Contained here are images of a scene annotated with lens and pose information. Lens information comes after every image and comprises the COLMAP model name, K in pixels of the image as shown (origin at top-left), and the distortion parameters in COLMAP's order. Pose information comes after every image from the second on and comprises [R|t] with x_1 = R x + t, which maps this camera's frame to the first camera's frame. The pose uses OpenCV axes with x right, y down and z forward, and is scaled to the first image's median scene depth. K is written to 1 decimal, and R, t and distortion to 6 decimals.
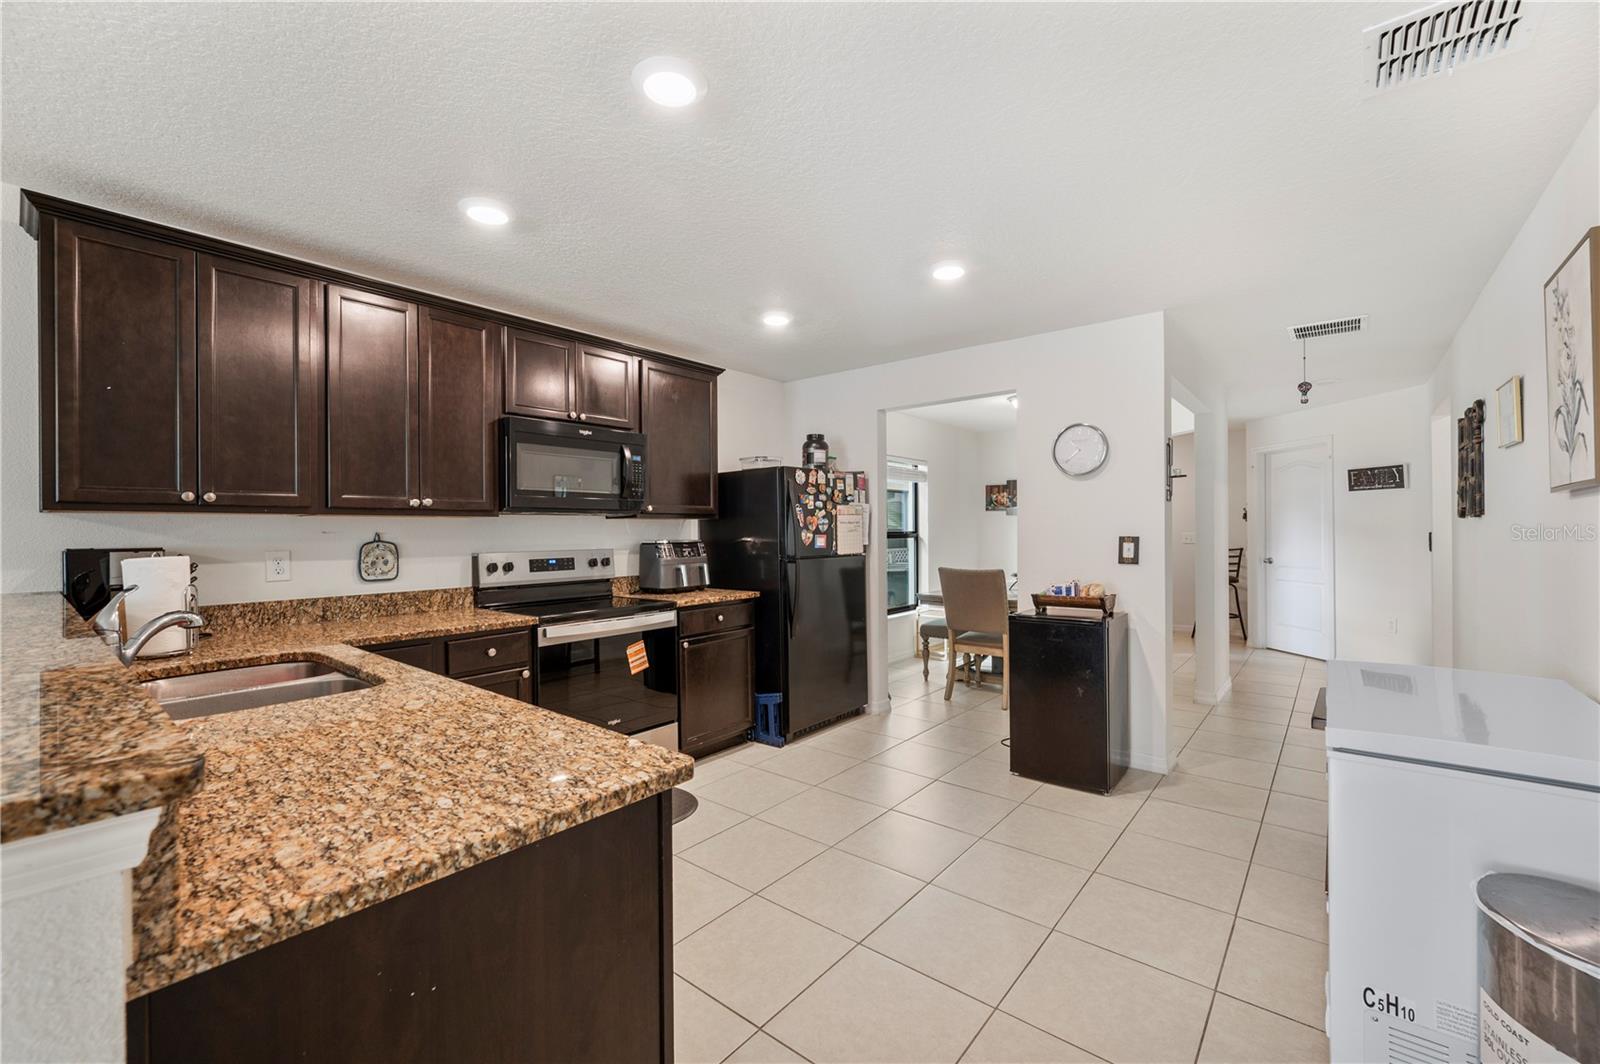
lens RADIAL K [[650.3, 0, 806.1], [0, 650.3, 527.4], [0, 0, 1]] dist [-0.001136, 0.000062]
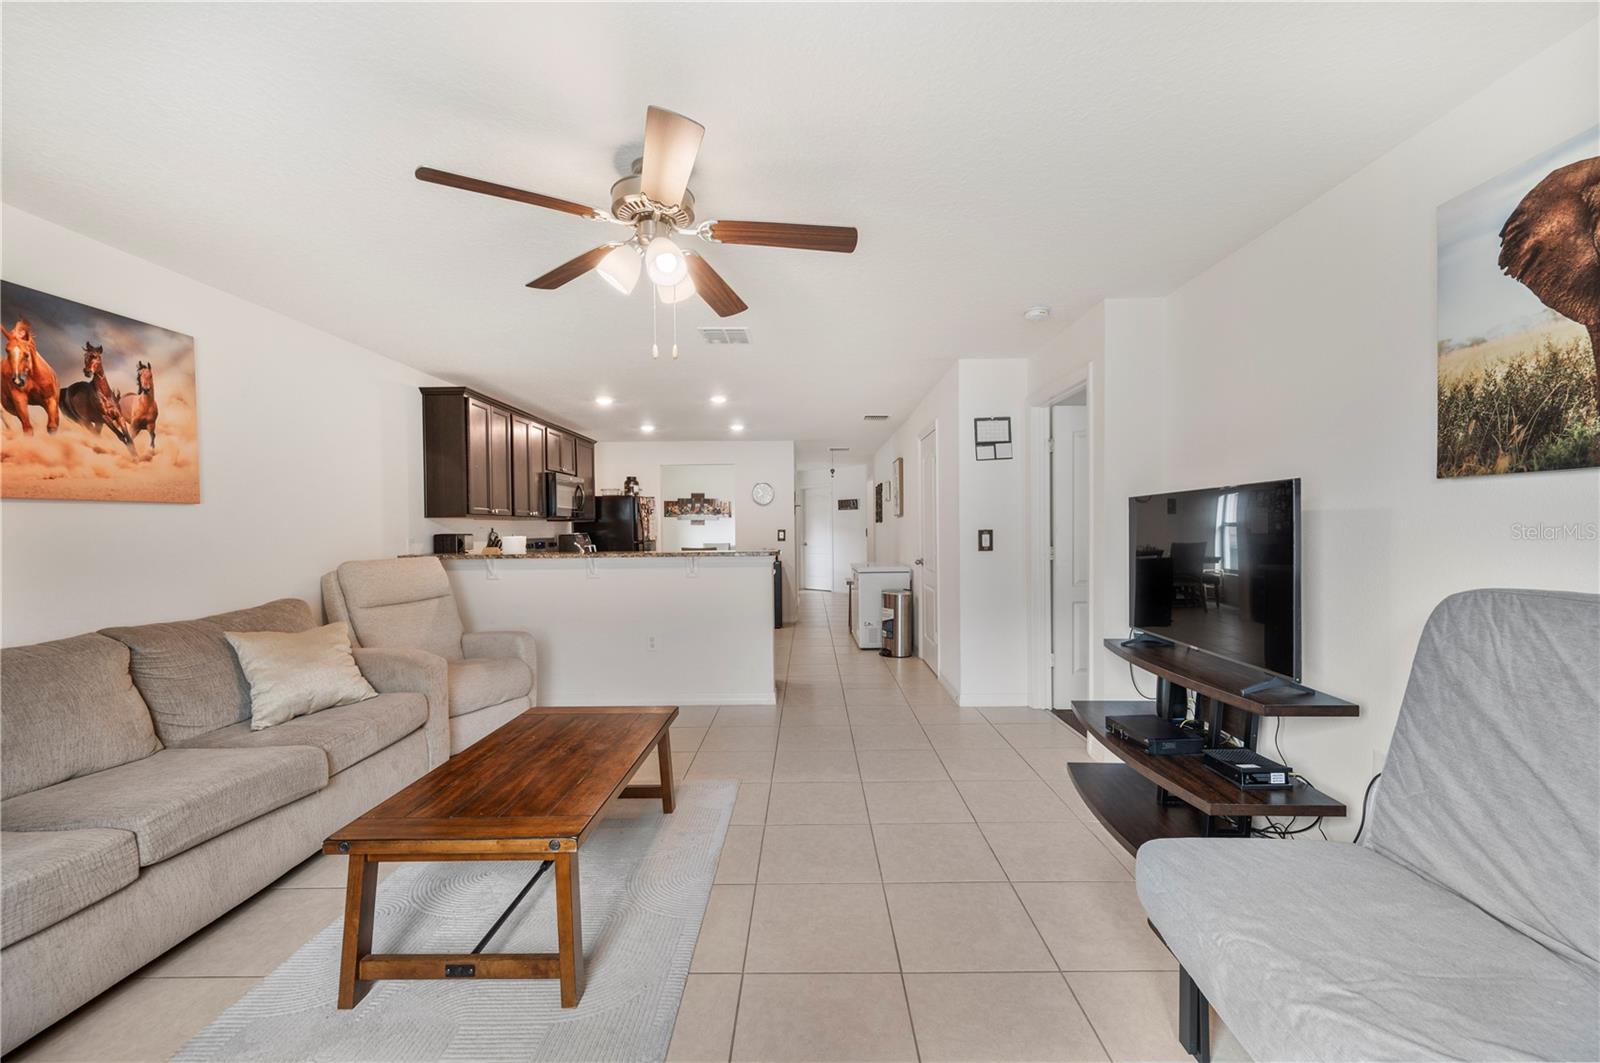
lens RADIAL K [[634.8, 0, 803.7], [0, 634.8, 536.6], [0, 0, 1]] dist [-0.000887, -0.000042]
pose [[0.776639, -0.009471, 0.629875, -0.835086], [0.003118, 0.999933, 0.011190, 0.011559], [-0.629939, -0.006727, 0.776616, -0.808469]]
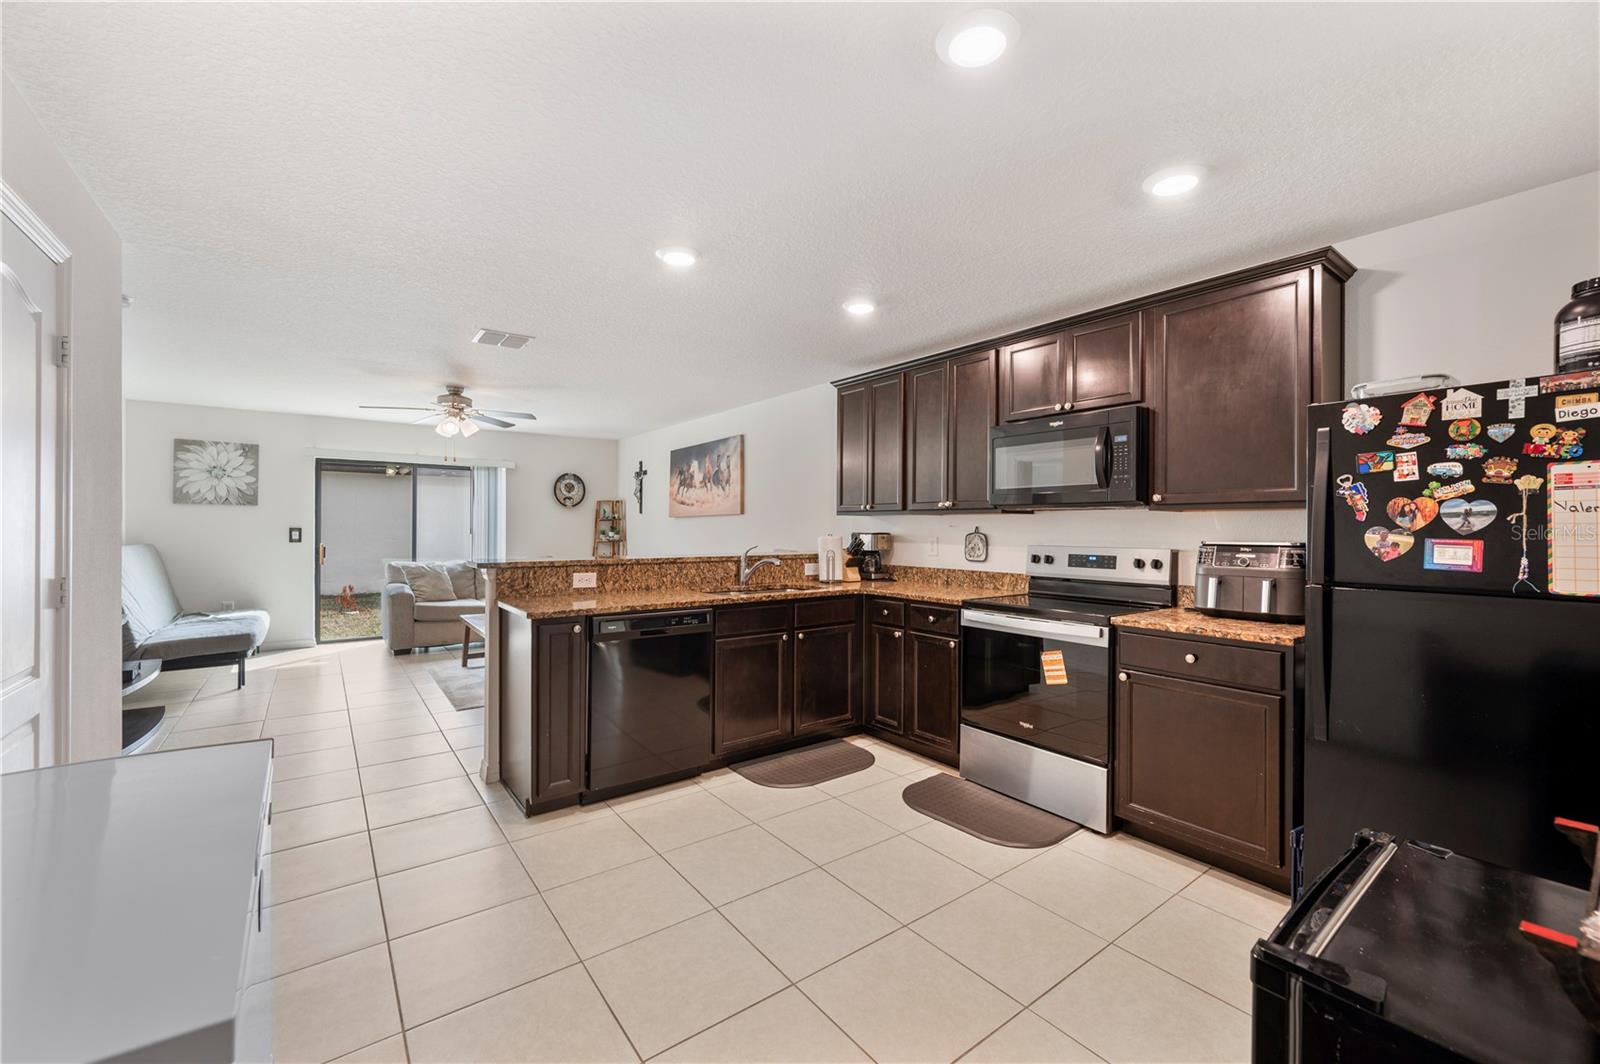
lens RADIAL K [[640.9, 0, 805.0], [0, 640.9, 526.4], [0, 0, 1]] dist [-0.001182, 0.000137]
pose [[-0.226979, 0.005630, -0.973883, 0.545045], [0.000374, 0.999984, 0.005693, 0.000044], [0.973900, 0.000928, -0.226977, 0.697253]]
